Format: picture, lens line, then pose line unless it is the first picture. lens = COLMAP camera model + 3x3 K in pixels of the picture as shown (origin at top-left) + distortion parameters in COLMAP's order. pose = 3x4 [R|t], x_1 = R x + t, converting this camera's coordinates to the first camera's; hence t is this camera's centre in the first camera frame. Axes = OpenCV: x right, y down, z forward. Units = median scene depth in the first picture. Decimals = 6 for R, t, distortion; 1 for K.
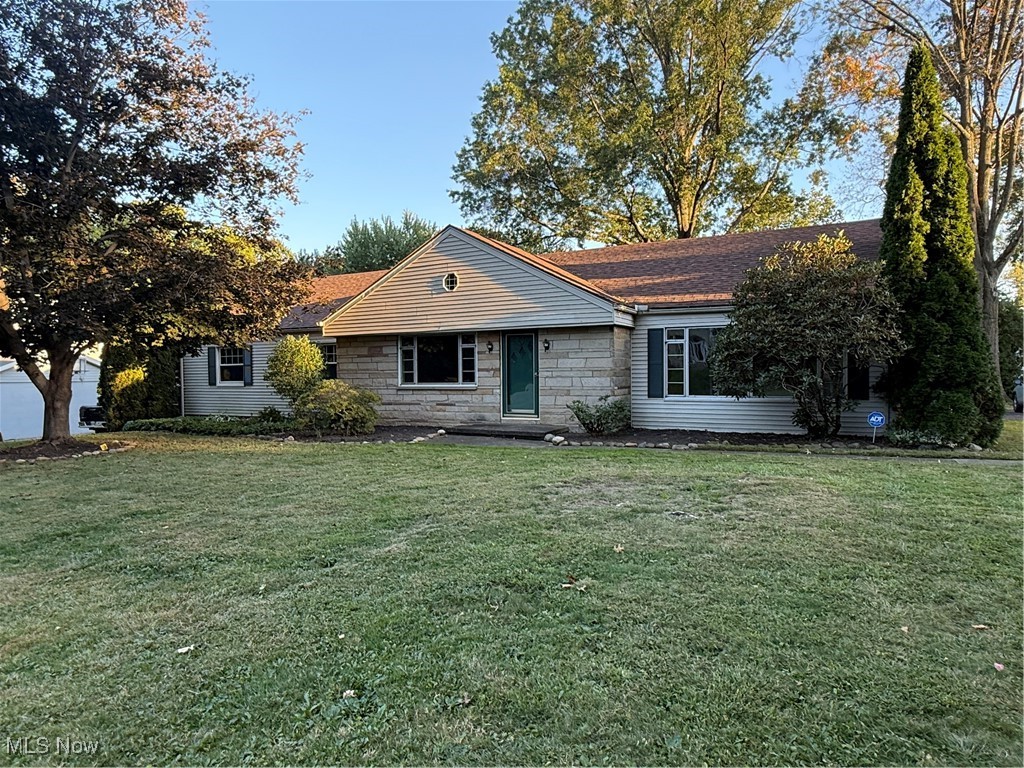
lens RADIAL K [[622.1, 0, 512.5], [0, 622.1, 382.6], [0, 0, 1]] dist [0.002506, -0.000965]
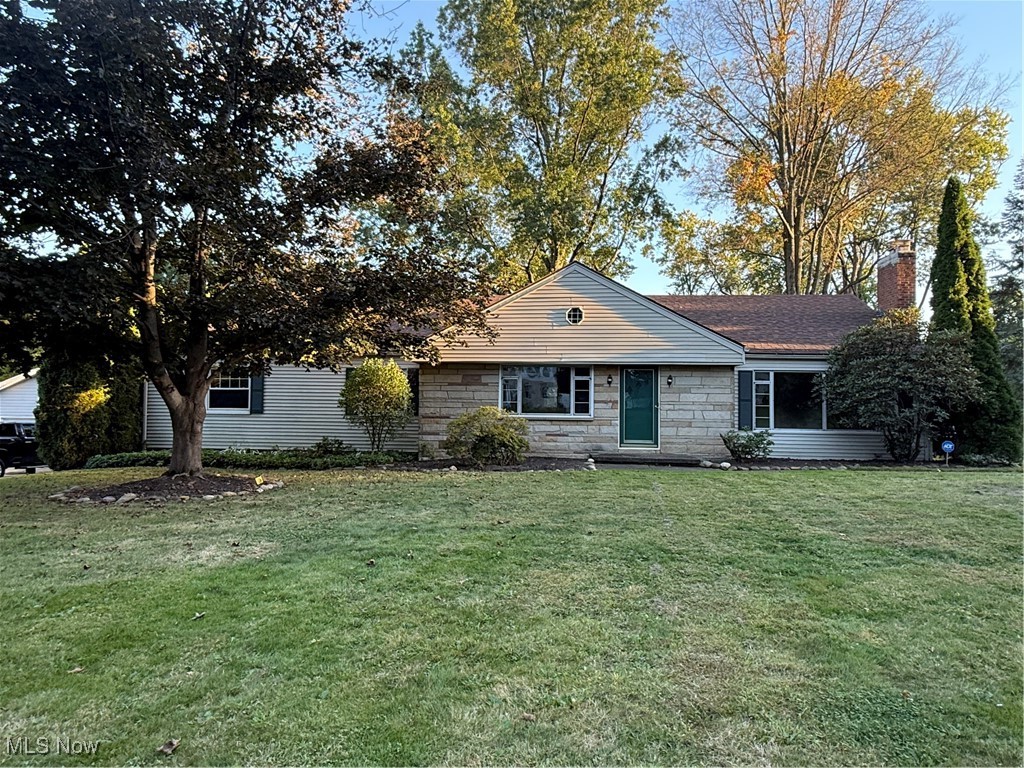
lens RADIAL K [[622.3, 0, 518.5], [0, 622.3, 386.1], [0, 0, 1]] dist [0.001377, 0.000558]
pose [[0.922024, 0.040896, 0.384966, -0.571531], [-0.016237, 0.997615, -0.067089, 0.025361], [-0.386791, 0.055607, 0.920489, 0.091087]]
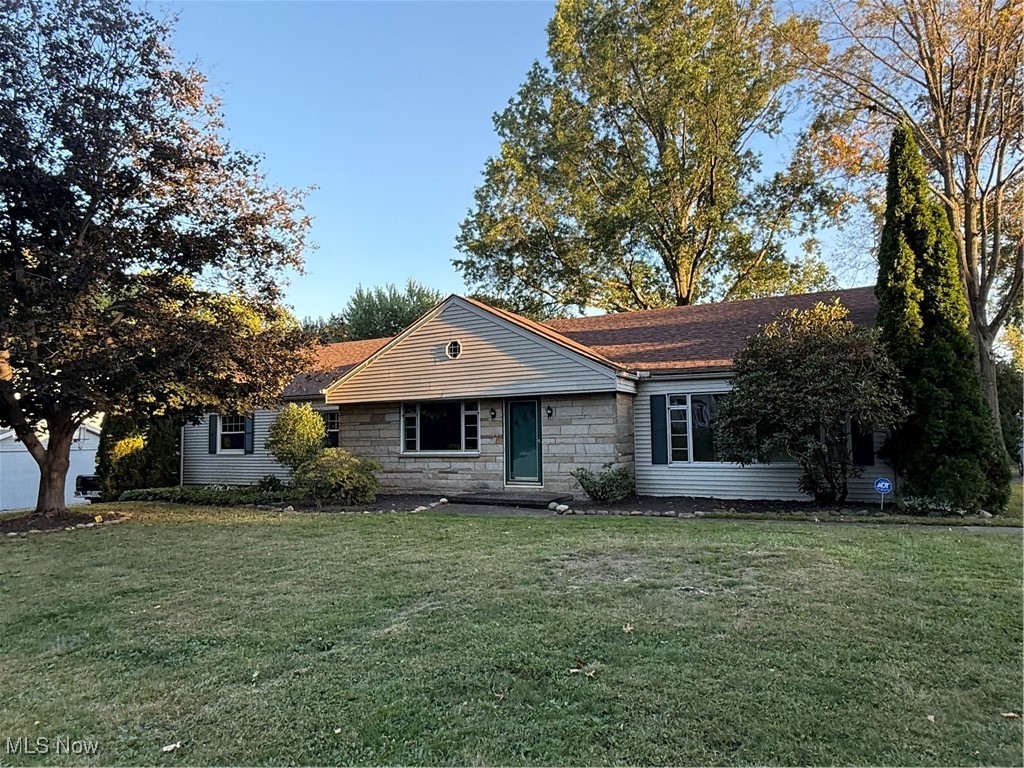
lens RADIAL K [[622.3, 0, 518.5], [0, 622.3, 386.1], [0, 0, 1]] dist [0.001377, 0.000558]
pose [[0.999968, -0.005285, 0.005929, -0.000611], [0.005837, 0.995233, -0.097354, -0.004143], [-0.005386, 0.097386, 0.995232, 0.001453]]
